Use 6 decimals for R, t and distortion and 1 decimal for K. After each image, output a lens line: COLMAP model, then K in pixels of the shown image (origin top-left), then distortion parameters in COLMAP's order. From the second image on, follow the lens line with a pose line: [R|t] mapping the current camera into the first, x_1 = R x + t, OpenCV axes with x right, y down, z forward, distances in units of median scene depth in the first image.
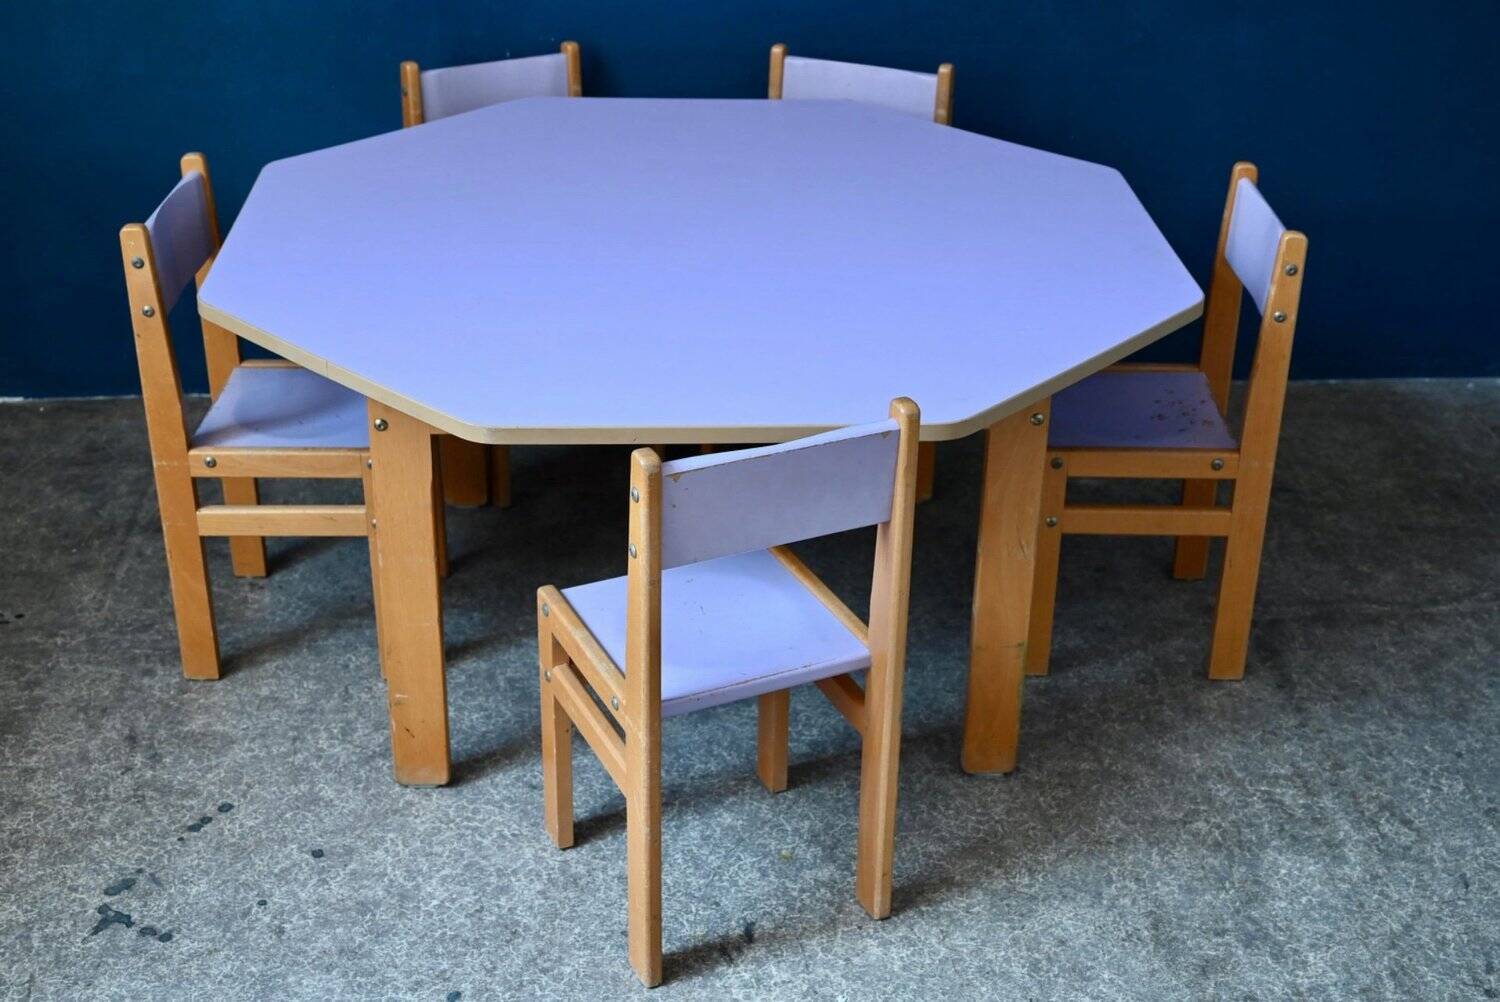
lens RADIAL K [[1958.5, 0, 742.6], [0, 1958.5, 527.9], [0, 0, 1]] dist [-0.002778, 0.000000]
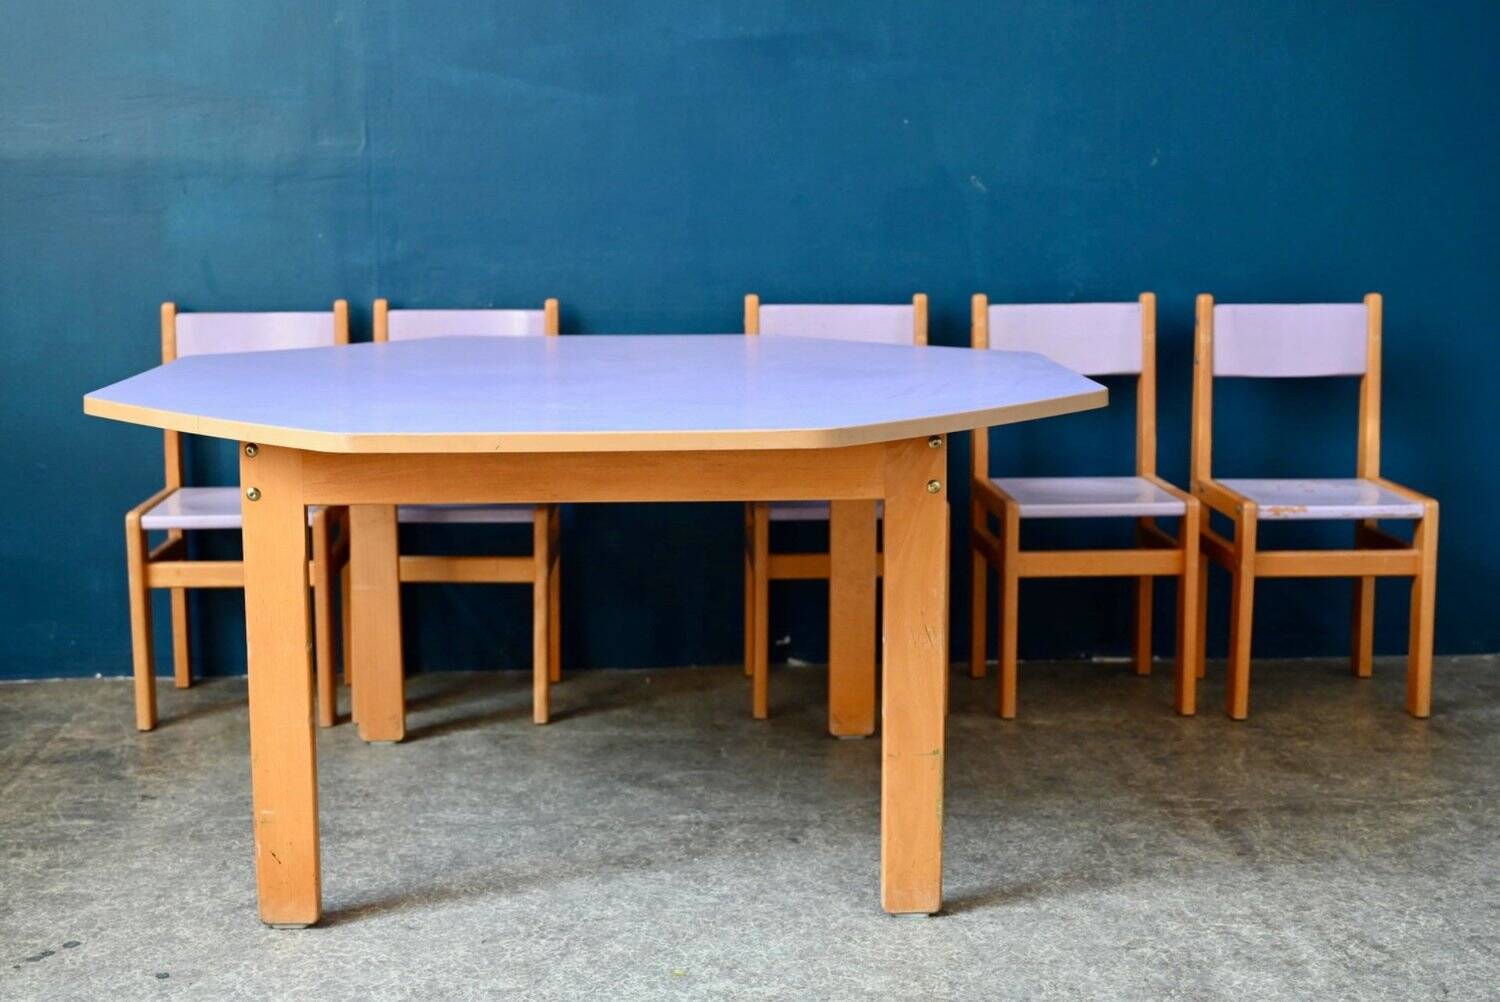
lens RADIAL K [[2027.4, 0, 719.4], [0, 2027.4, 525.1], [0, 0, 1]] dist [-0.005359, 0.000000]
pose [[0.999331, -0.018270, -0.031692, 0.070323], [0.007447, 0.949816, -0.312720, 0.249965], [0.035815, 0.312275, 0.949316, 0.050905]]
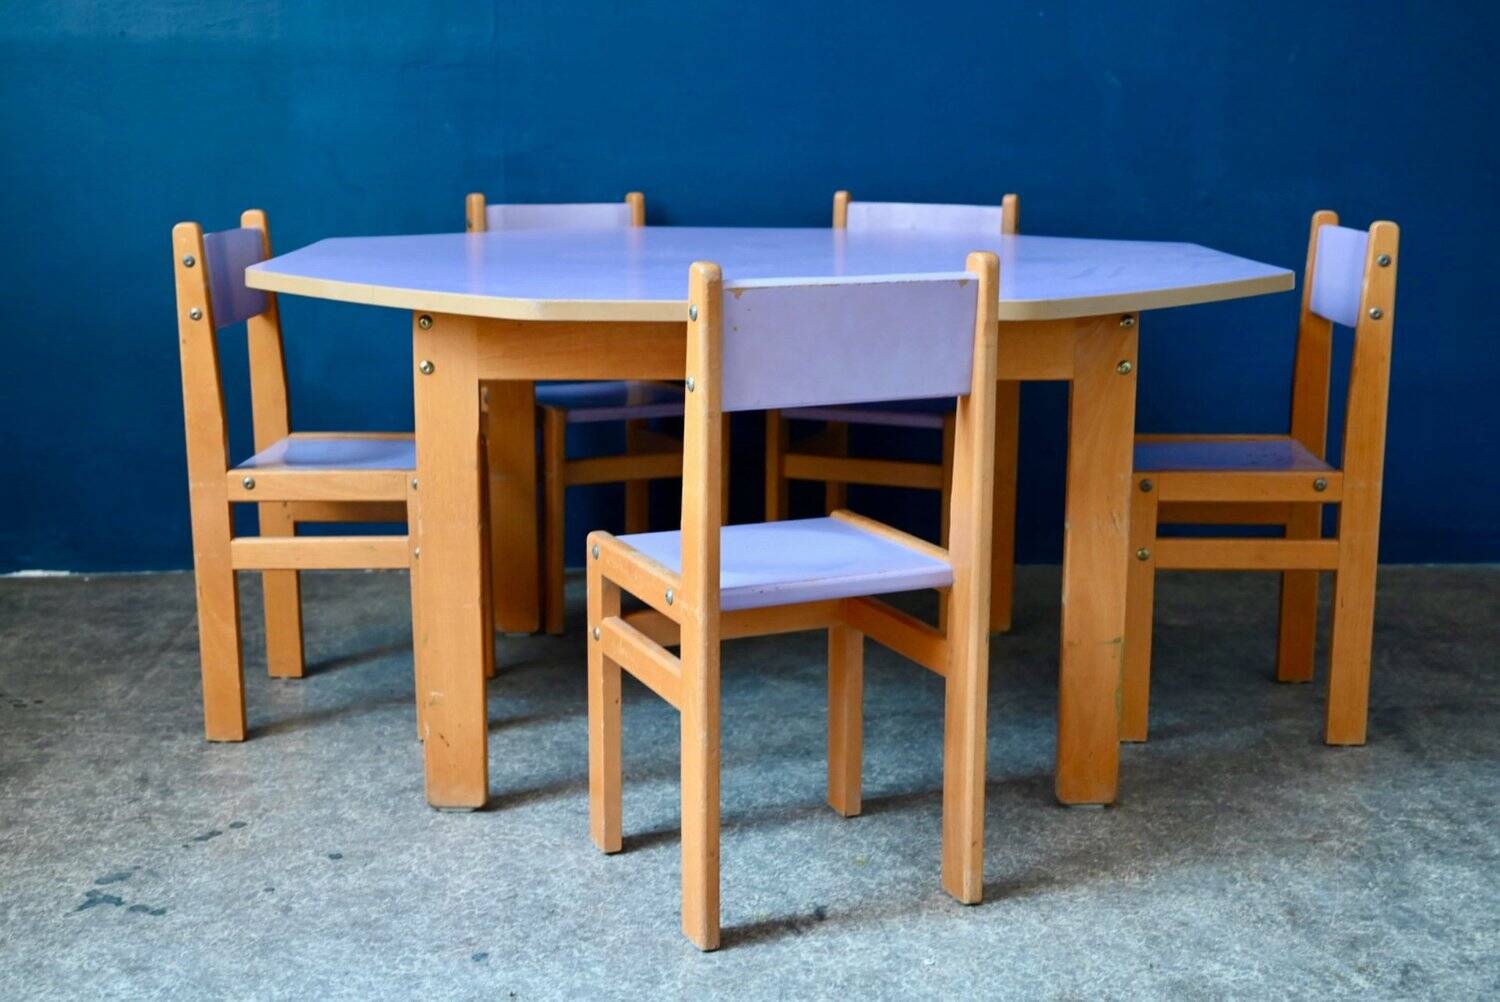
lens RADIAL K [[1958.5, 0, 723.7], [0, 1958.5, 543.5], [0, 0, 1]] dist [-0.002778, 0.000000]
pose [[0.999108, -0.006159, -0.041781, -0.001870], [-0.005341, 0.962939, -0.269667, 0.255085], [0.041894, 0.269649, 0.962047, 0.104239]]
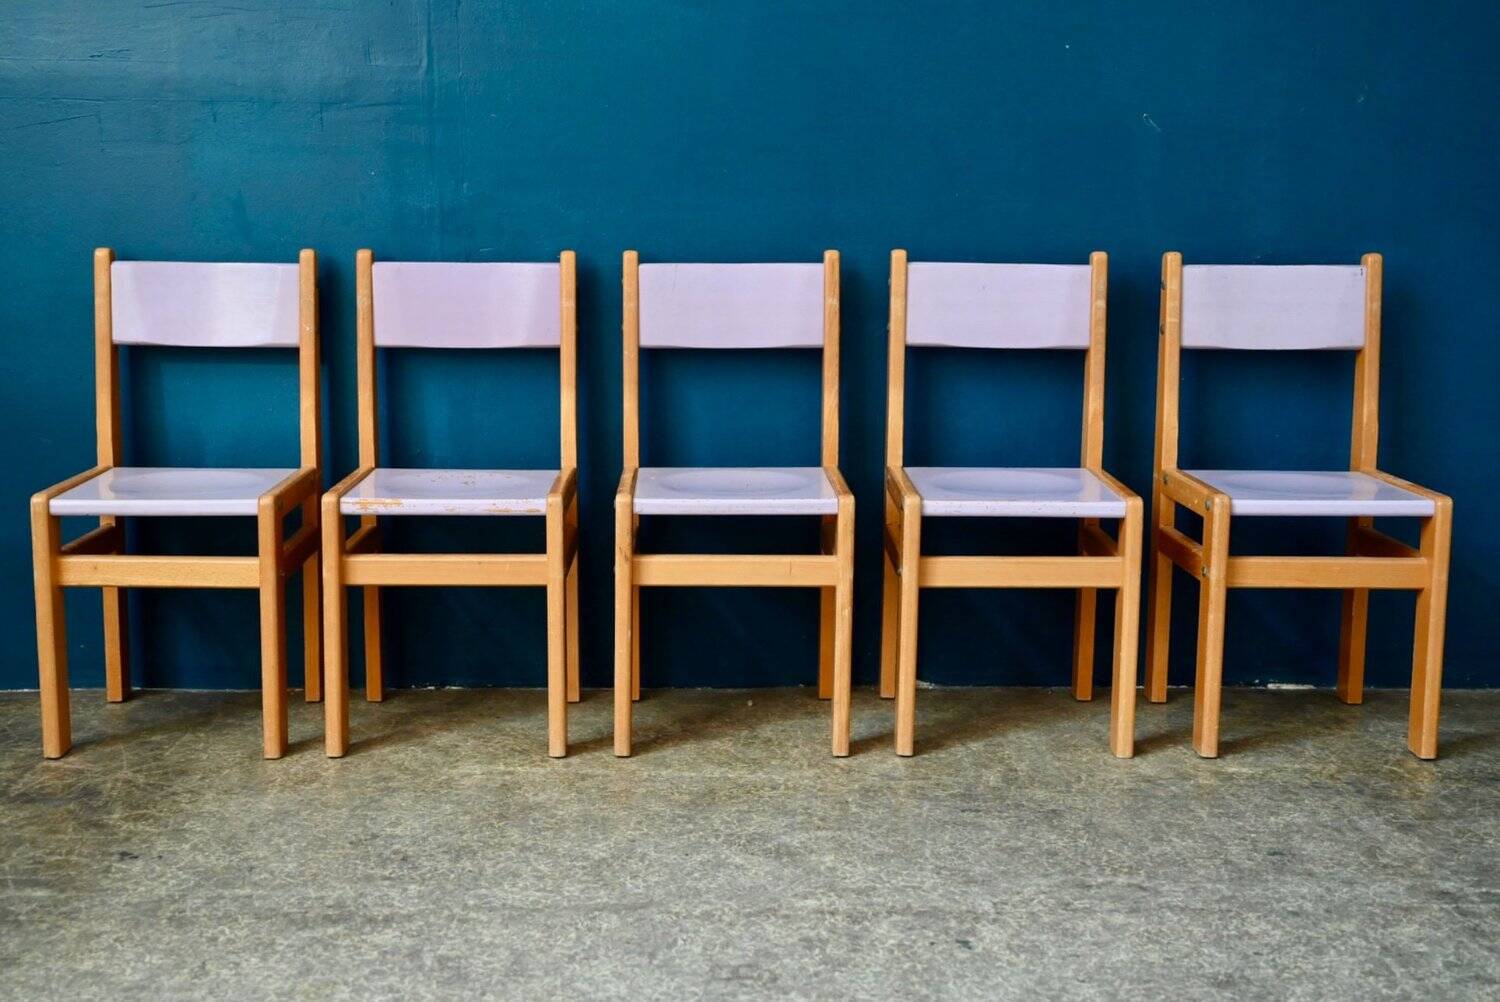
lens RADIAL K [[1754.9, 0, 728.1], [0, 1754.9, 510.7], [0, 0, 1]] dist [-0.004592, 0.000000]
pose [[0.998562, -0.002858, -0.053524, 0.017334], [-0.014366, 0.947772, -0.318623, 0.134558], [0.051640, 0.318934, 0.946369, 0.401186]]
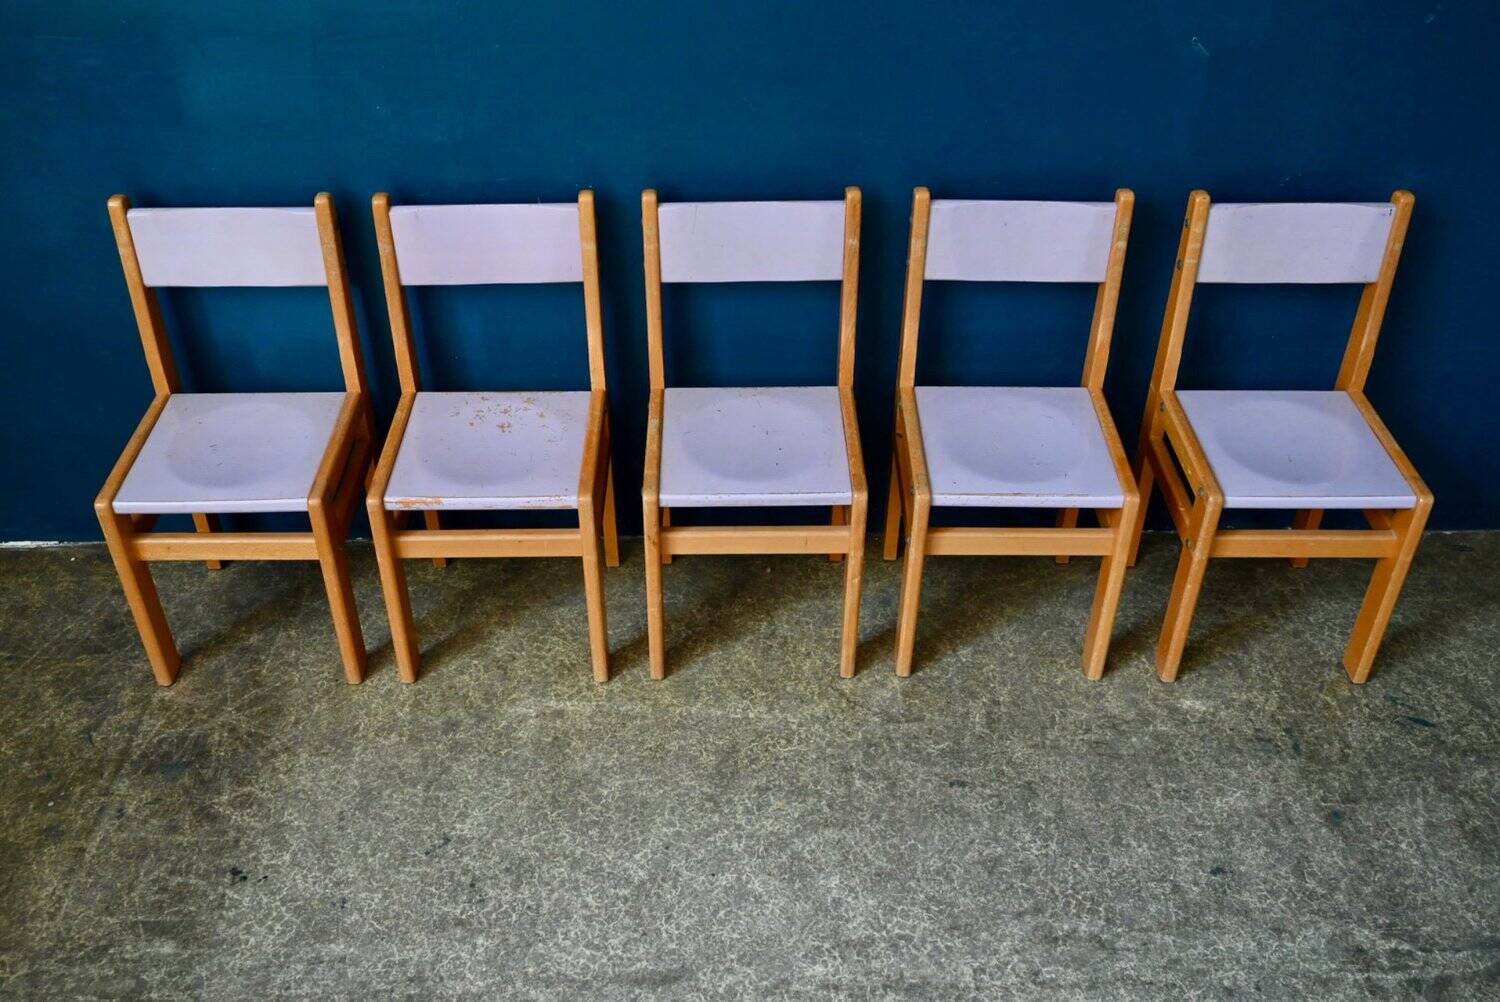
lens RADIAL K [[1338.8, 0, 740.0], [0, 1338.8, 510.0], [0, 0, 1]] dist [-0.010565, 0.006934]
pose [[0.998025, 0.021321, -0.059091, 0.007686], [-0.011538, 0.986853, 0.161208, -0.270379], [0.061751, -0.160208, 0.985150, 0.533313]]
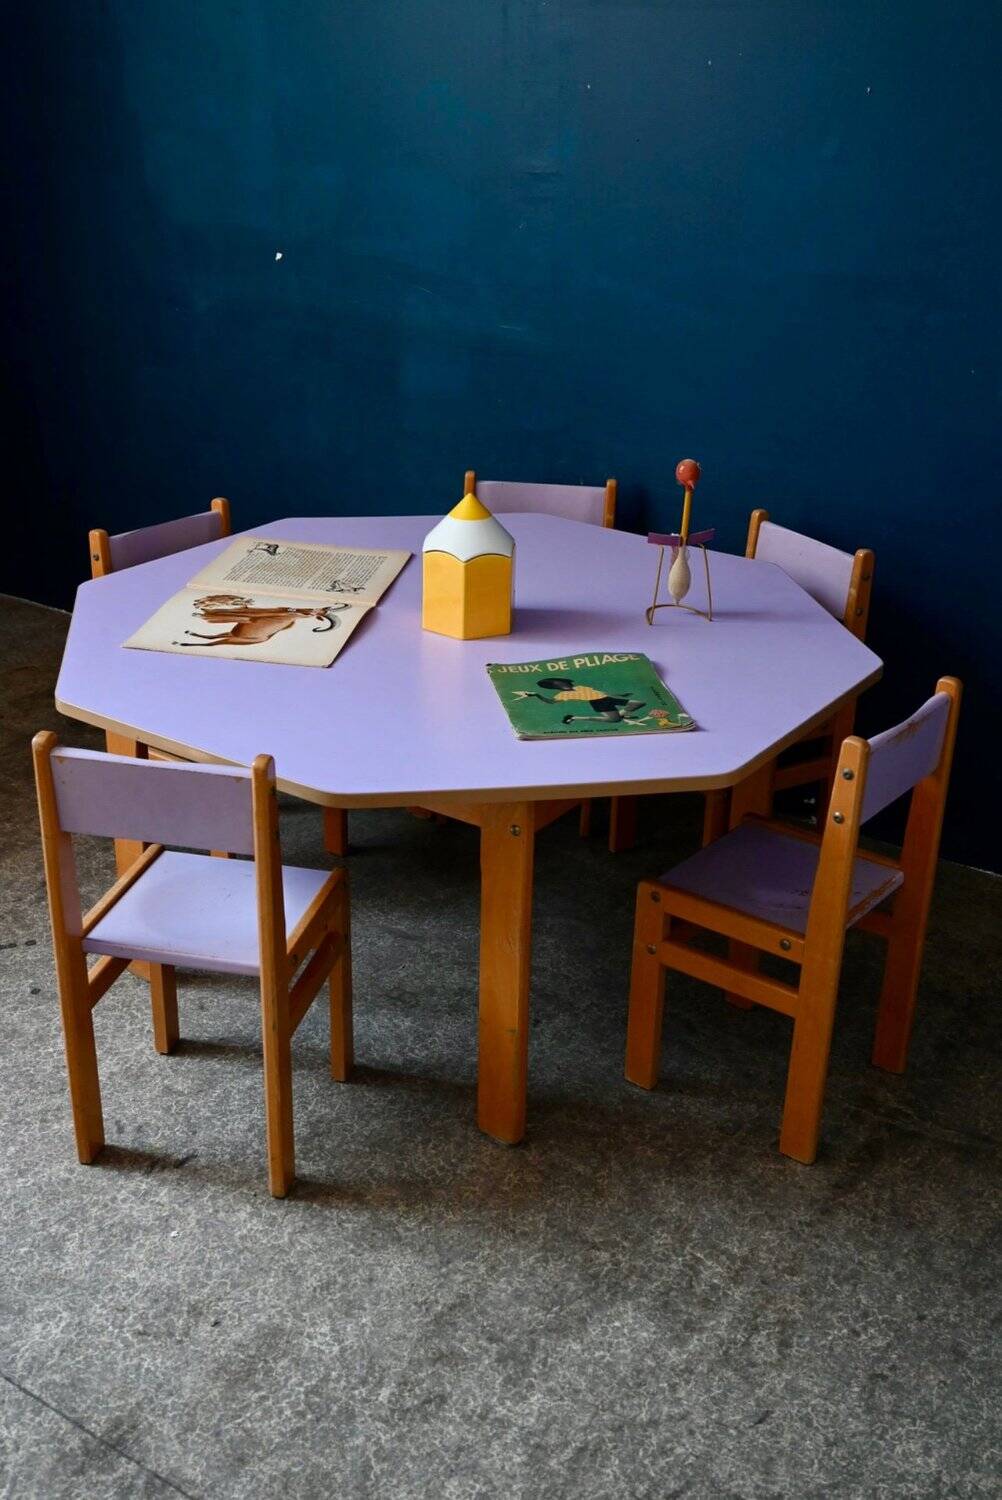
lens RADIAL K [[1563.2, 0, 496.8], [0, 1563.2, 764.1], [0, 0, 1]] dist [-0.009800, 0.000000]
pose [[0.790715, 0.256301, -0.555949, 0.574184], [-0.297877, 0.954464, 0.016358, -0.094384], [0.534826, 0.152670, 0.831056, 0.227718]]
